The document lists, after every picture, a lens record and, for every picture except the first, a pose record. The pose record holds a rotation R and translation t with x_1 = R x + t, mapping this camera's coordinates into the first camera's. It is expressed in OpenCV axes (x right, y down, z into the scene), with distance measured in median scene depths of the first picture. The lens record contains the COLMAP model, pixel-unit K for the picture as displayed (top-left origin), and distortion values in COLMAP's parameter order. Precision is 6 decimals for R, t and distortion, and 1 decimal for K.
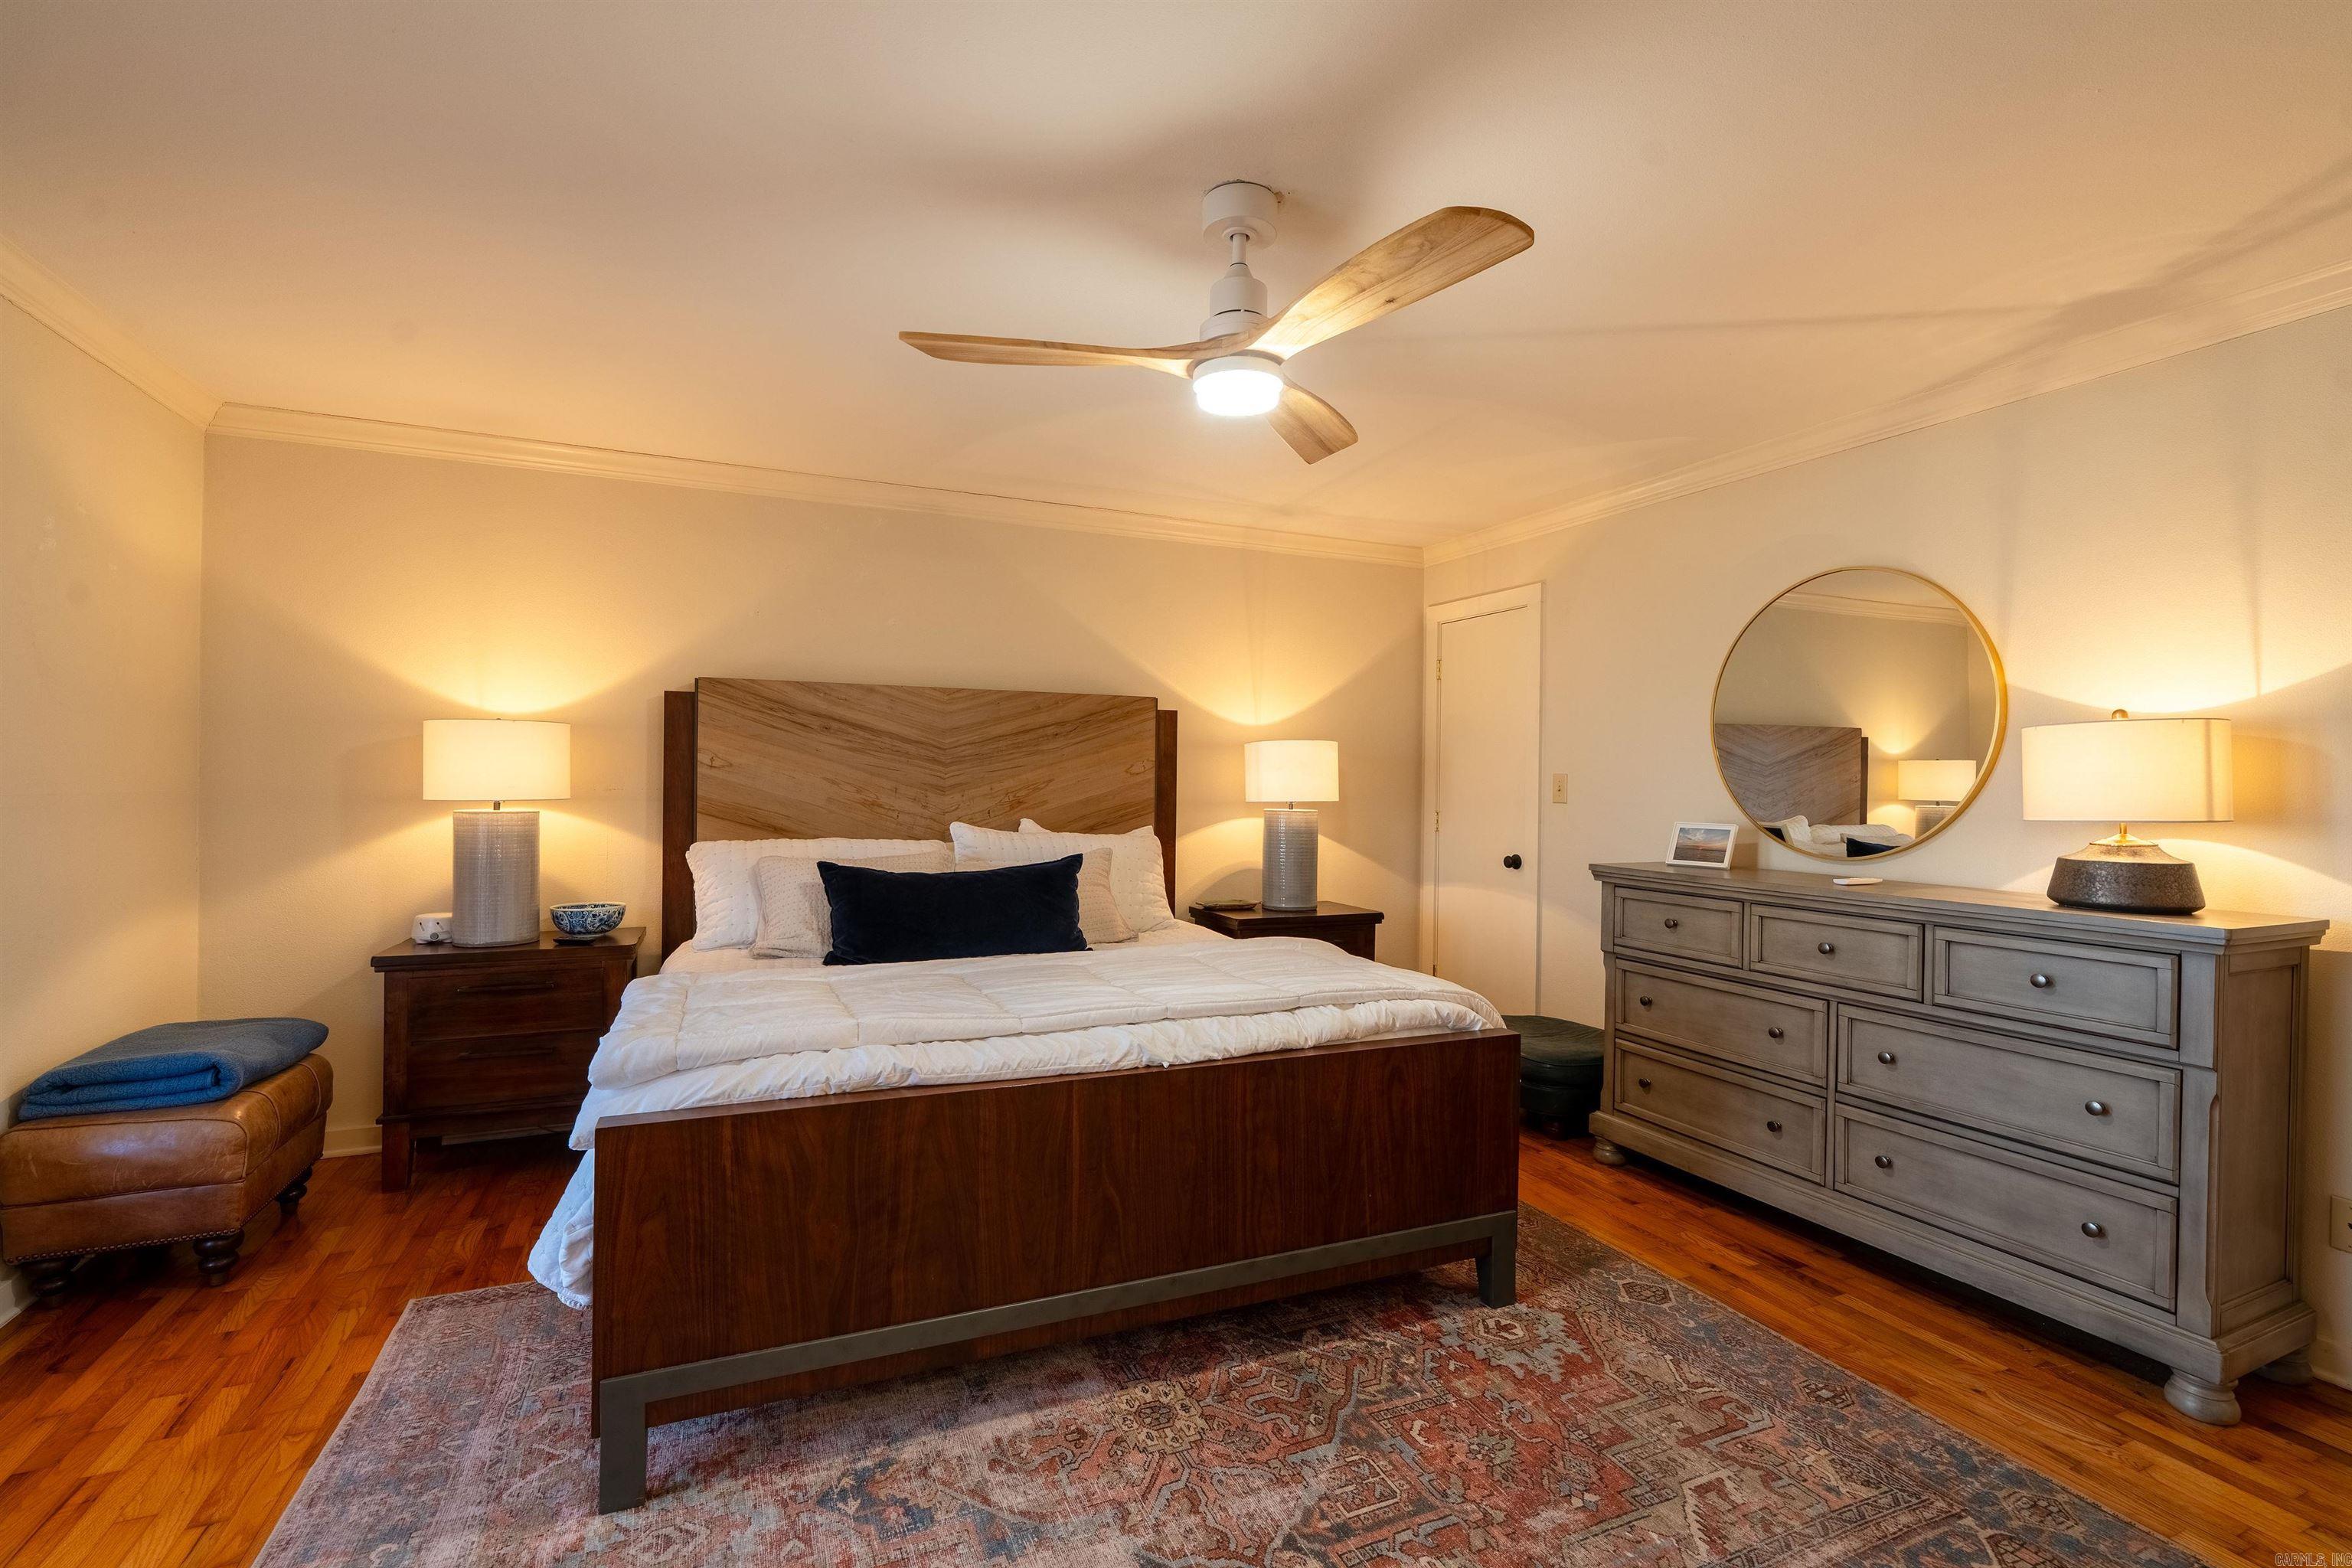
lens RADIAL K [[1058.5, 0, 1172.3], [0, 1058.5, 783.9], [0, 0, 1]] dist [-0.005301, 0.002797]
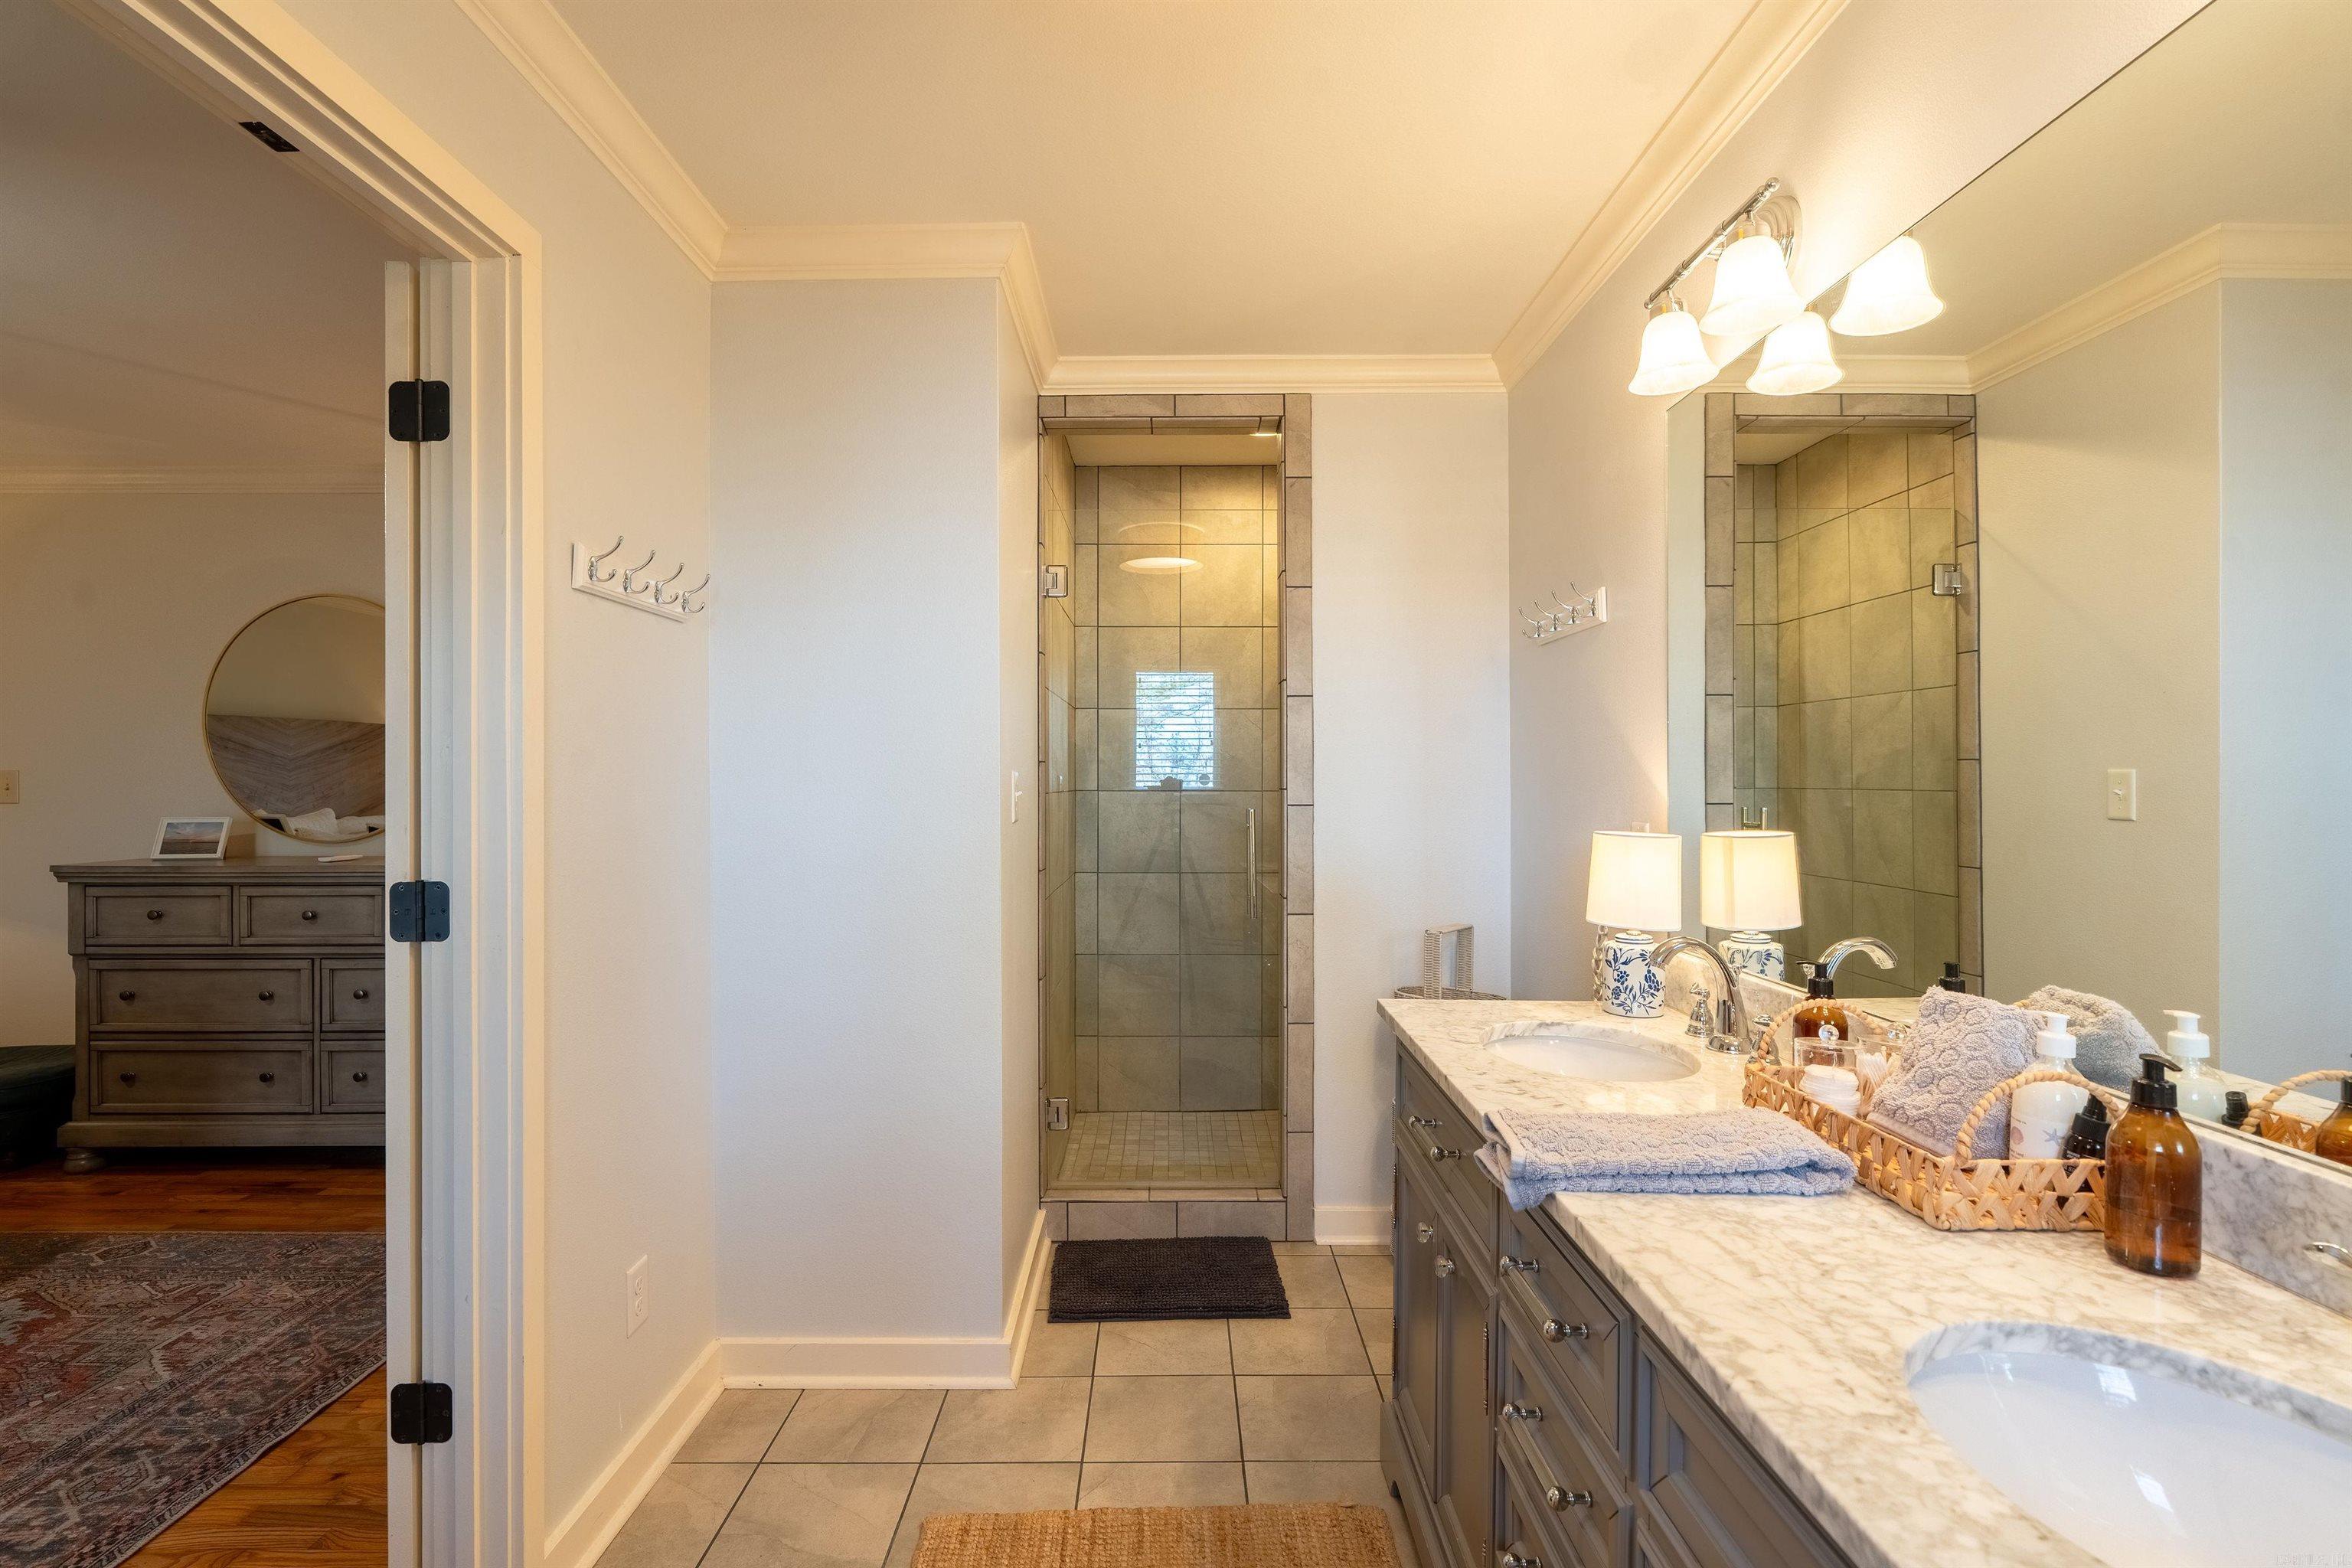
lens RADIAL K [[1123.1, 0, 1183.3], [0, 1123.1, 776.2], [0, 0, 1]] dist [-0.003996, 0.001197]
pose [[0.402504, -0.014789, 0.915299, -0.146156], [0.013433, 0.999857, 0.010248, -0.002520], [-0.915319, 0.008170, 0.402646, -0.425221]]
